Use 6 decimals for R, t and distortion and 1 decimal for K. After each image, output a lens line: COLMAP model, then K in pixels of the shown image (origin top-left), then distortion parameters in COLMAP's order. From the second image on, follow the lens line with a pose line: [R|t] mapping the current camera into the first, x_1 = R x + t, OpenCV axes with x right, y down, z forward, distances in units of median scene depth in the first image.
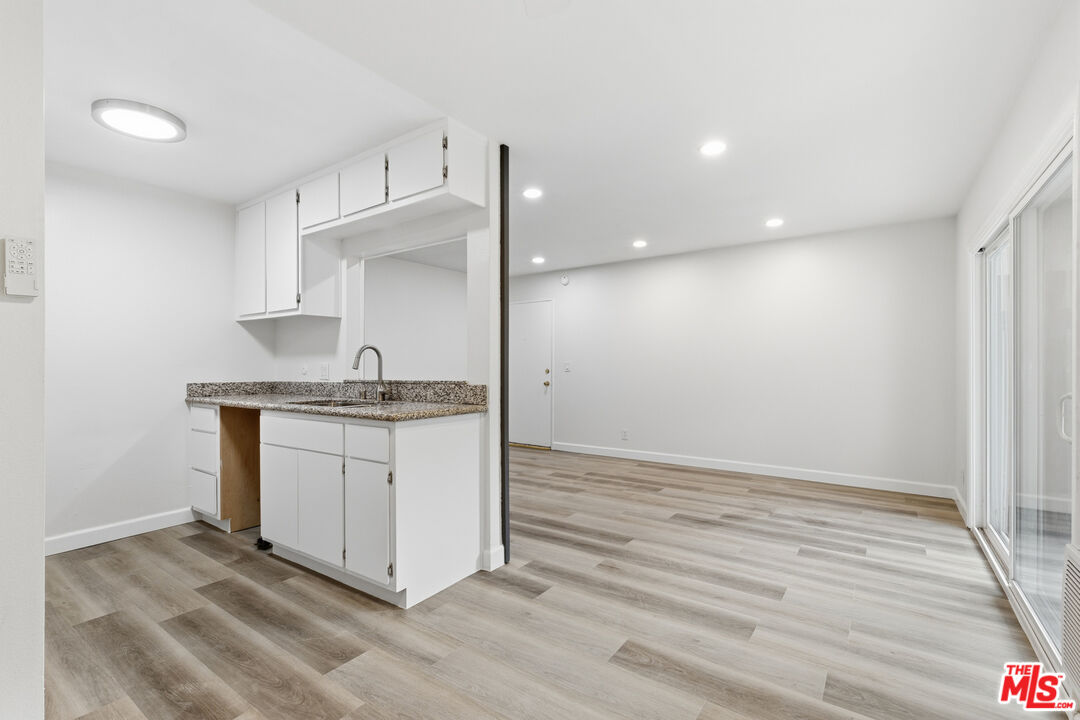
lens RADIAL K [[491.1, 0, 535.9], [0, 491.1, 370.0], [0, 0, 1]] dist [-0.004305, -0.000701]
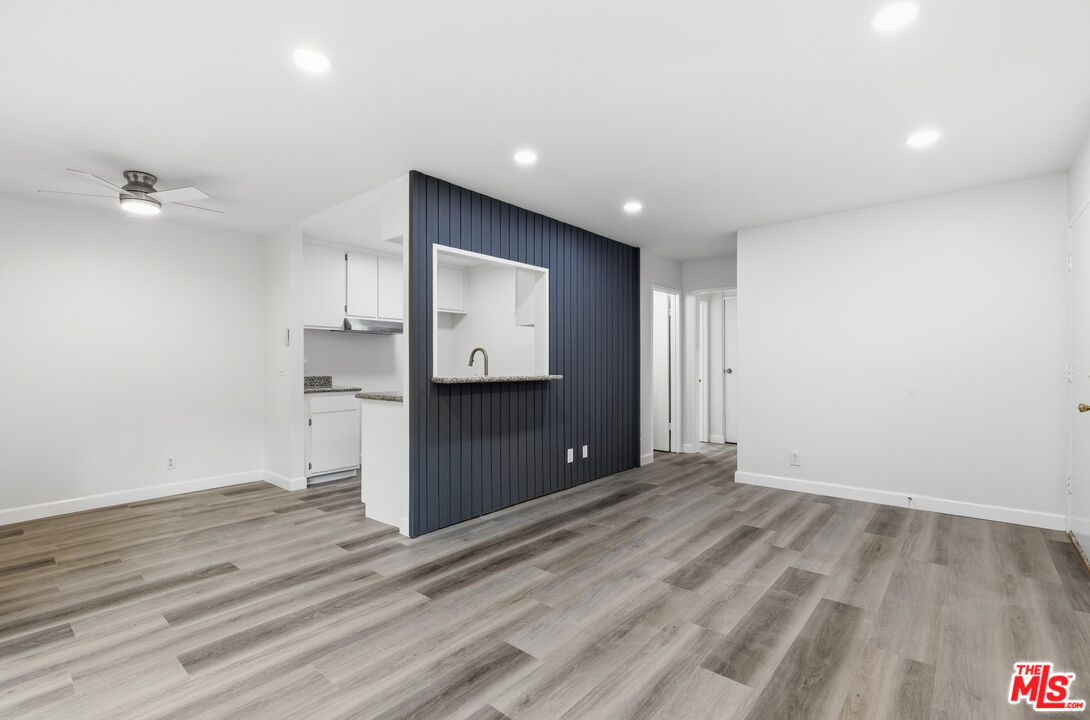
lens RADIAL K [[499.4, 0, 545.0], [0, 499.4, 360.0], [0, 0, 1]] dist [-0.000696, 0.001261]
pose [[-0.092556, -0.000304, -0.995707, 0.937582], [-0.000020, 1.000000, -0.000304, -0.016562], [0.995708, -0.000008, -0.092556, 1.244698]]
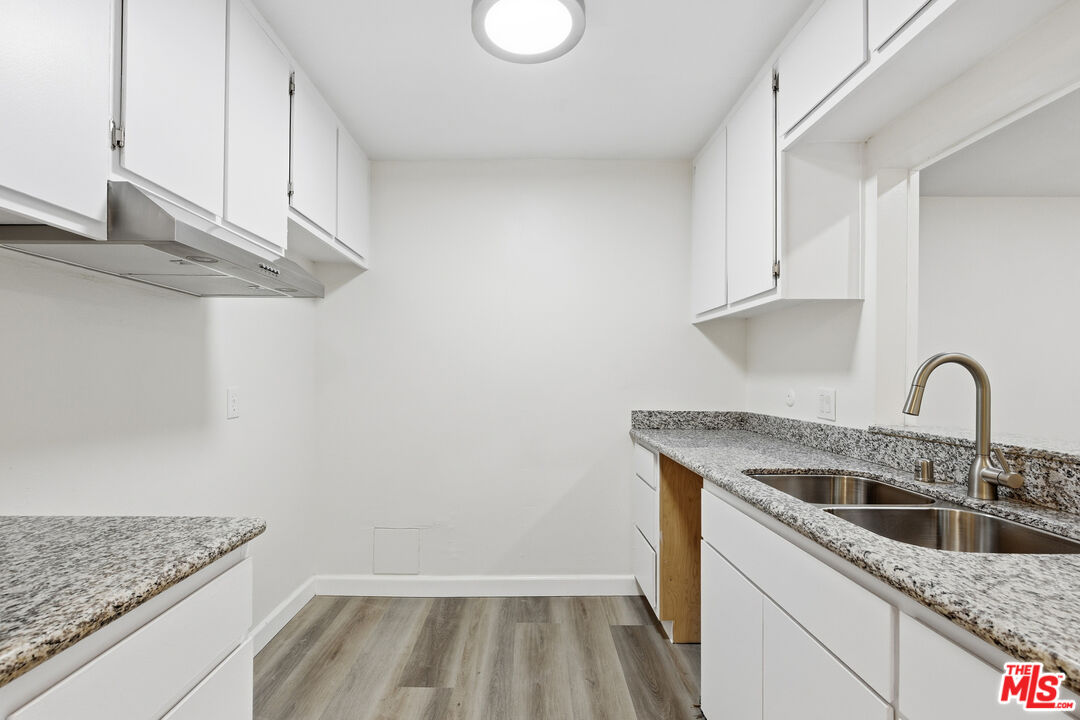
lens RADIAL K [[491.1, 0, 535.9], [0, 491.1, 370.0], [0, 0, 1]] dist [-0.004305, -0.000701]
pose [[0.592202, -0.000762, -0.805790, -0.208106], [-0.011813, 0.999884, -0.009627, -0.028476], [0.805703, 0.015220, 0.592124, 0.473066]]
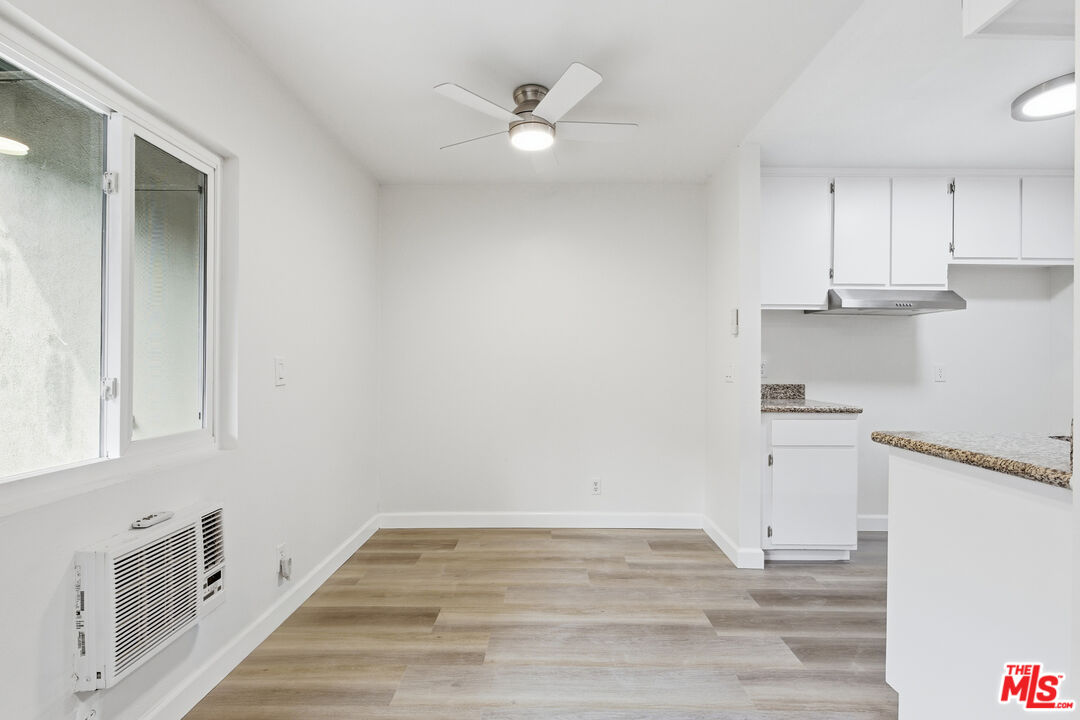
lens RADIAL K [[491.8, 0, 540.0], [0, 491.8, 360.0], [0, 0, 1]] dist [-0.010499, -0.000210]
pose [[-0.824511, -0.006045, -0.565813, 0.381024], [-0.007329, 0.999973, -0.000005, -0.010900], [0.565798, 0.004143, -0.824534, 0.913058]]
